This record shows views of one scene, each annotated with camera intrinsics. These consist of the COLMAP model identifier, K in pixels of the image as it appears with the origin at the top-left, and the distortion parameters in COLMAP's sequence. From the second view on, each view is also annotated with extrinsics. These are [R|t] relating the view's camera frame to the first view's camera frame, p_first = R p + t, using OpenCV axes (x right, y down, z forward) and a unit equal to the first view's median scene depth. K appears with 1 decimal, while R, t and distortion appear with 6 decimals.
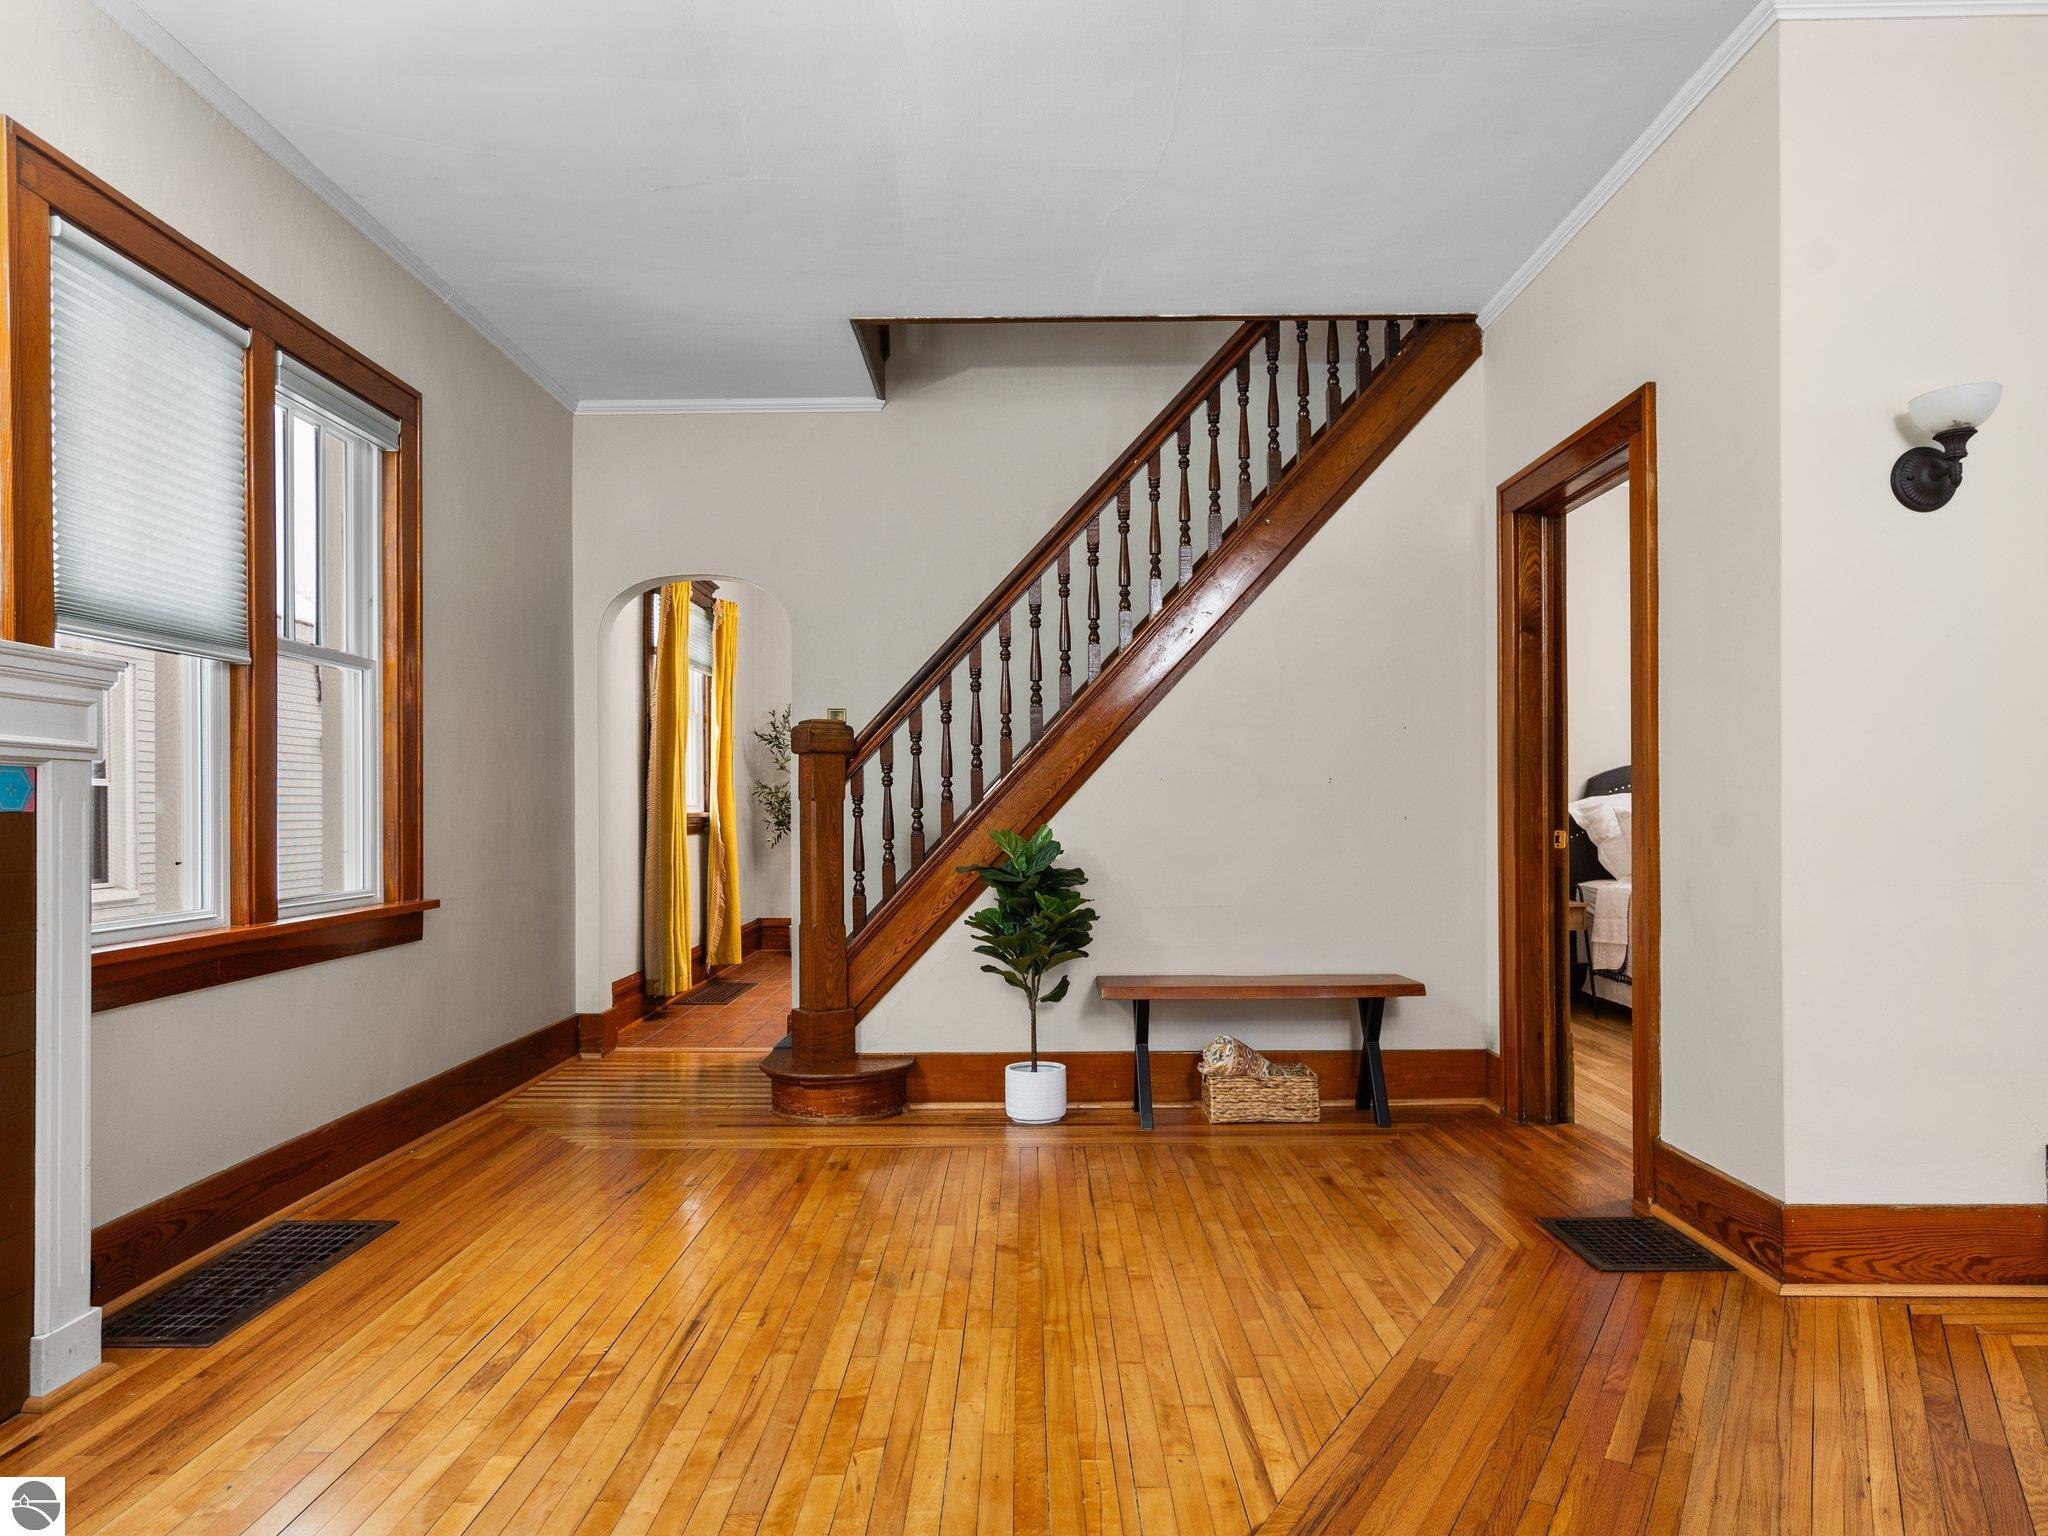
lens RADIAL K [[1247.0, 0, 1027.9], [0, 1247.0, 806.2], [0, 0, 1]] dist [0.004649, 0.001293]
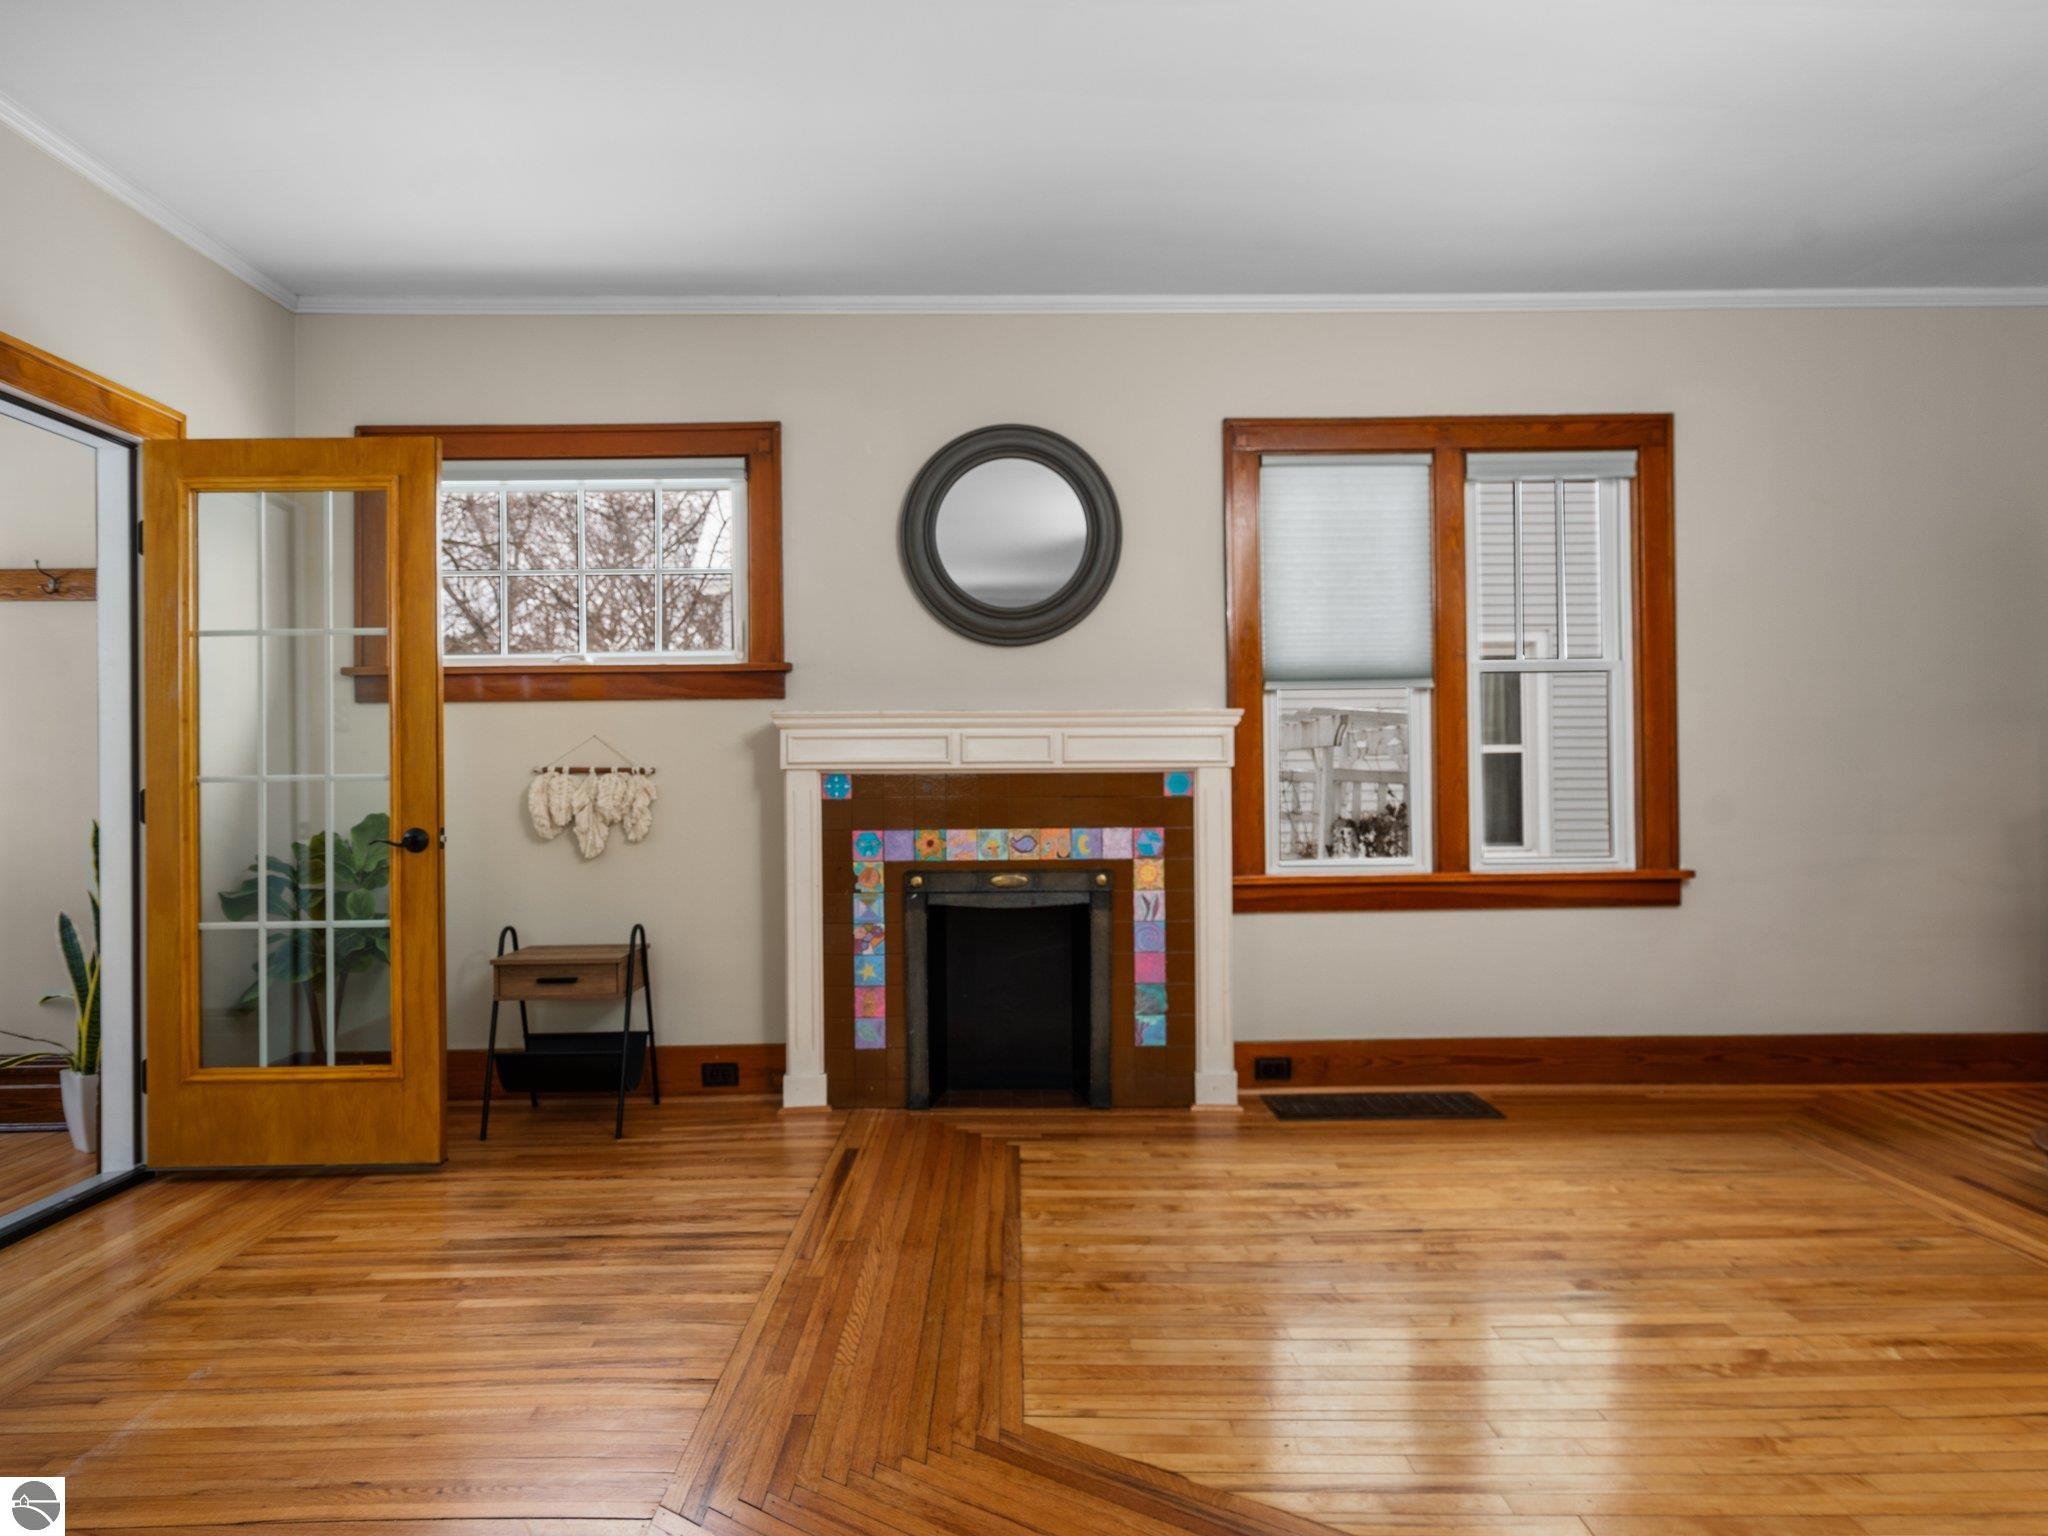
lens RADIAL K [[1221.3, 0, 995.1], [0, 1221.3, 757.1], [0, 0, 1]] dist [-0.001254, 0.004911]
pose [[-0.004433, -0.011804, -0.999921, 0.667855], [0.013242, 0.999842, -0.011861, -0.022157], [0.999902, -0.013293, -0.004276, 0.447771]]
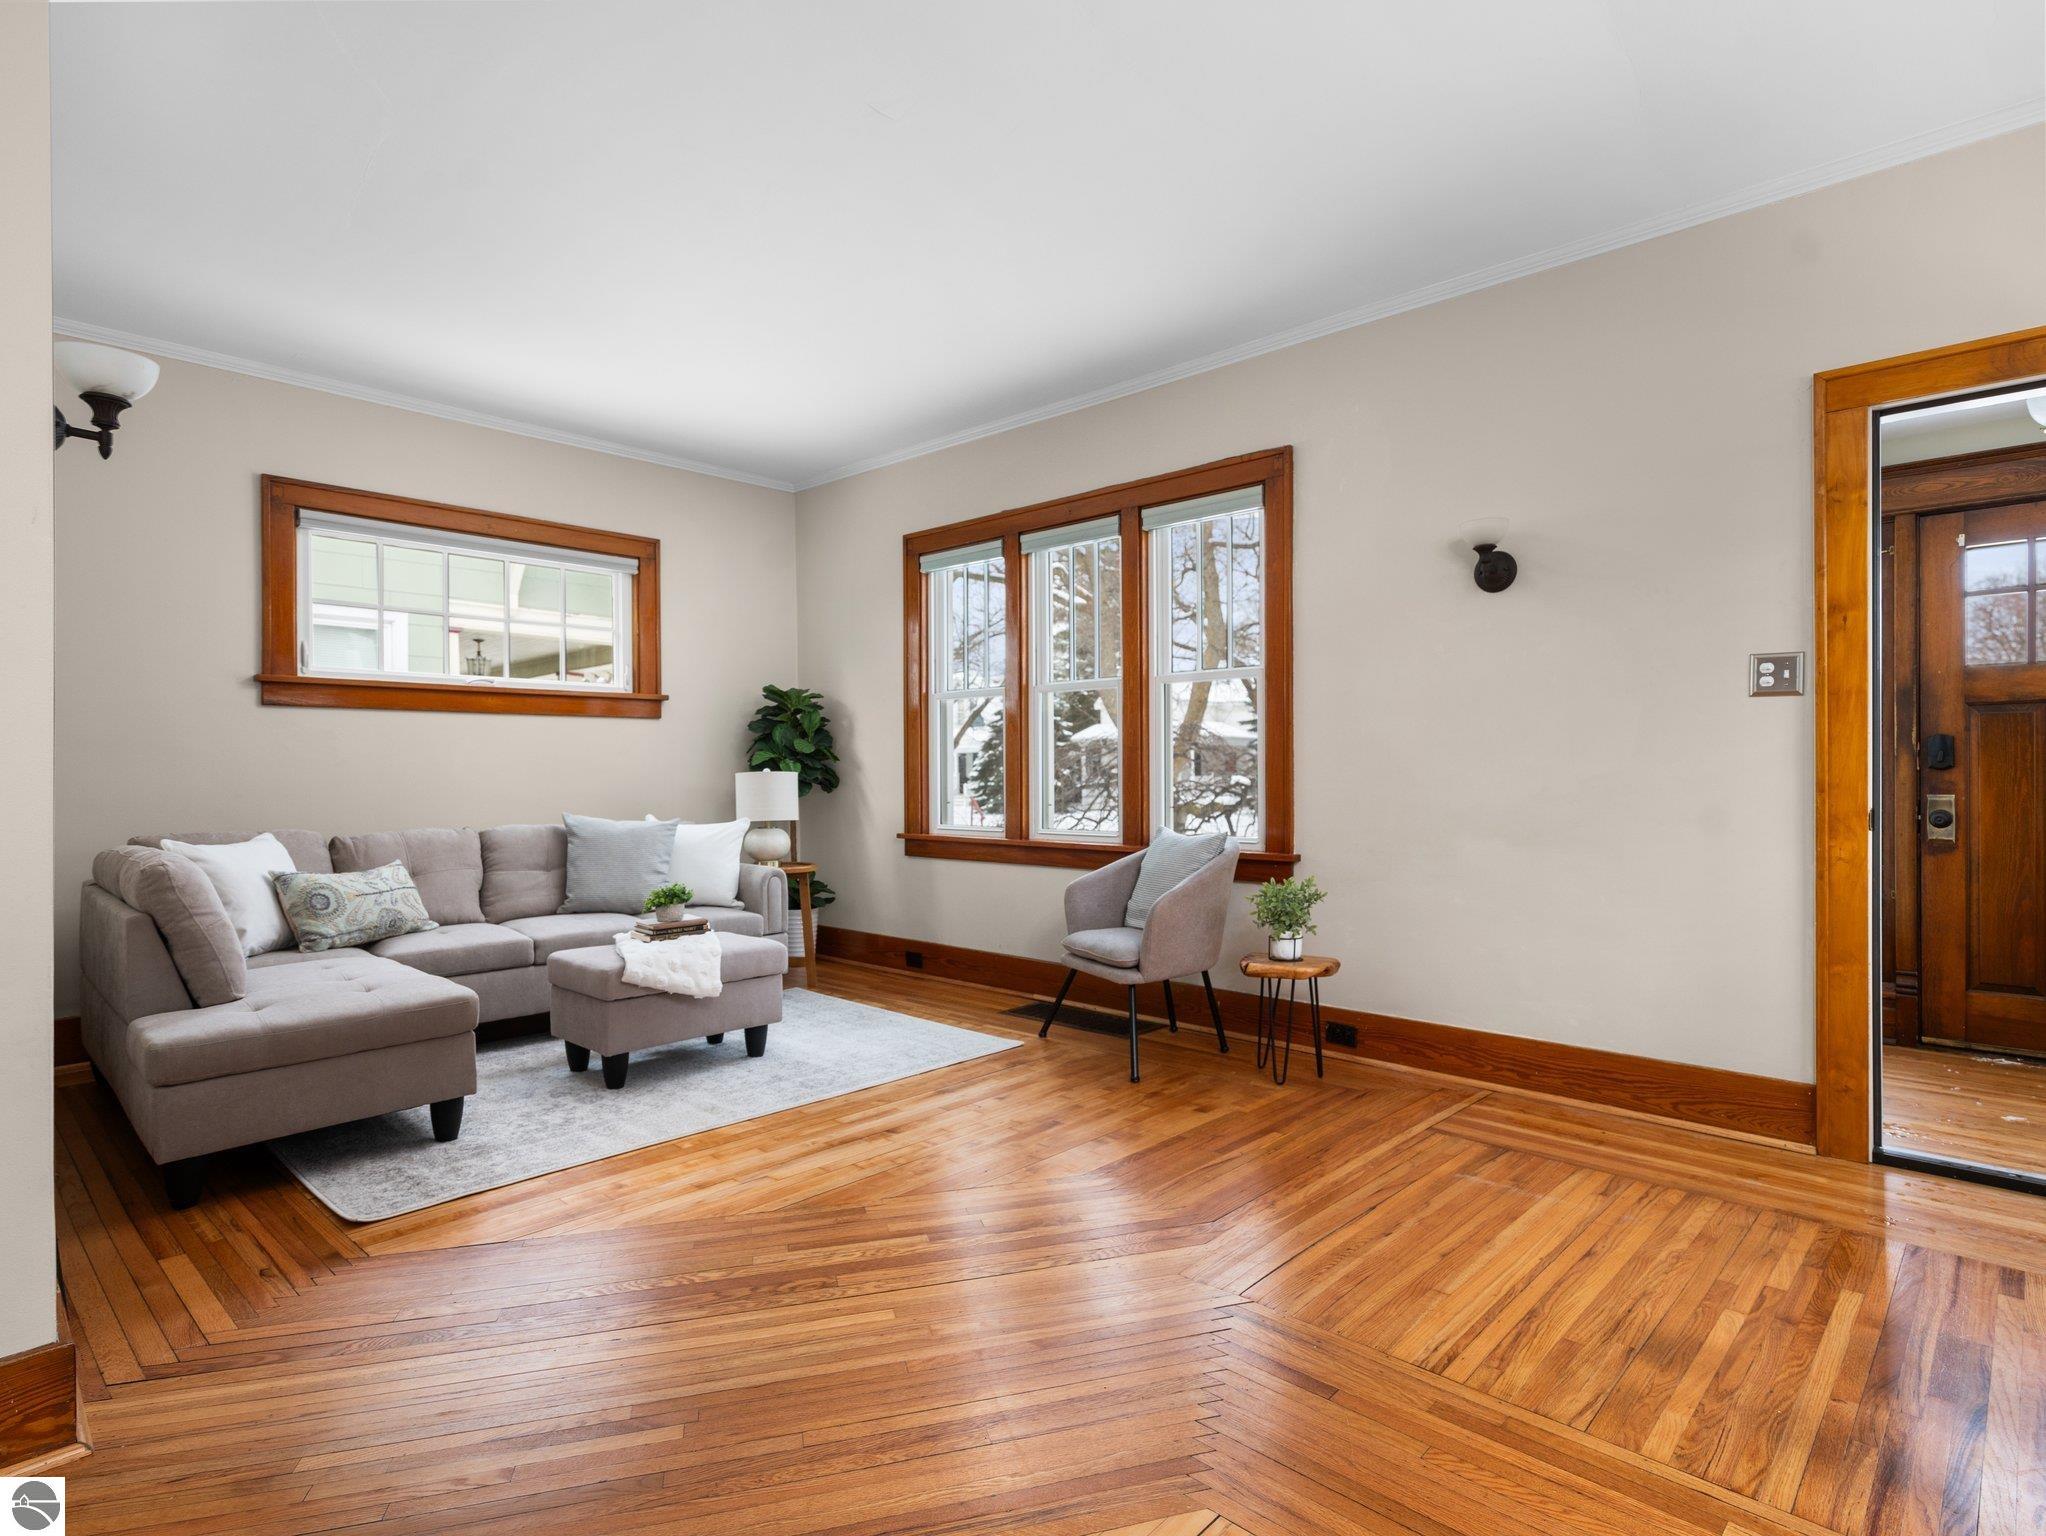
lens RADIAL K [[1033.6, 0, 1032.6], [0, 1033.6, 778.6], [0, 0, 1]] dist [-0.007308, 0.003351]
pose [[-0.726904, 0.004411, 0.686725, -0.196500], [0.006342, 0.999980, 0.000290, -0.013792], [-0.686710, 0.004566, -0.726917, 0.827585]]
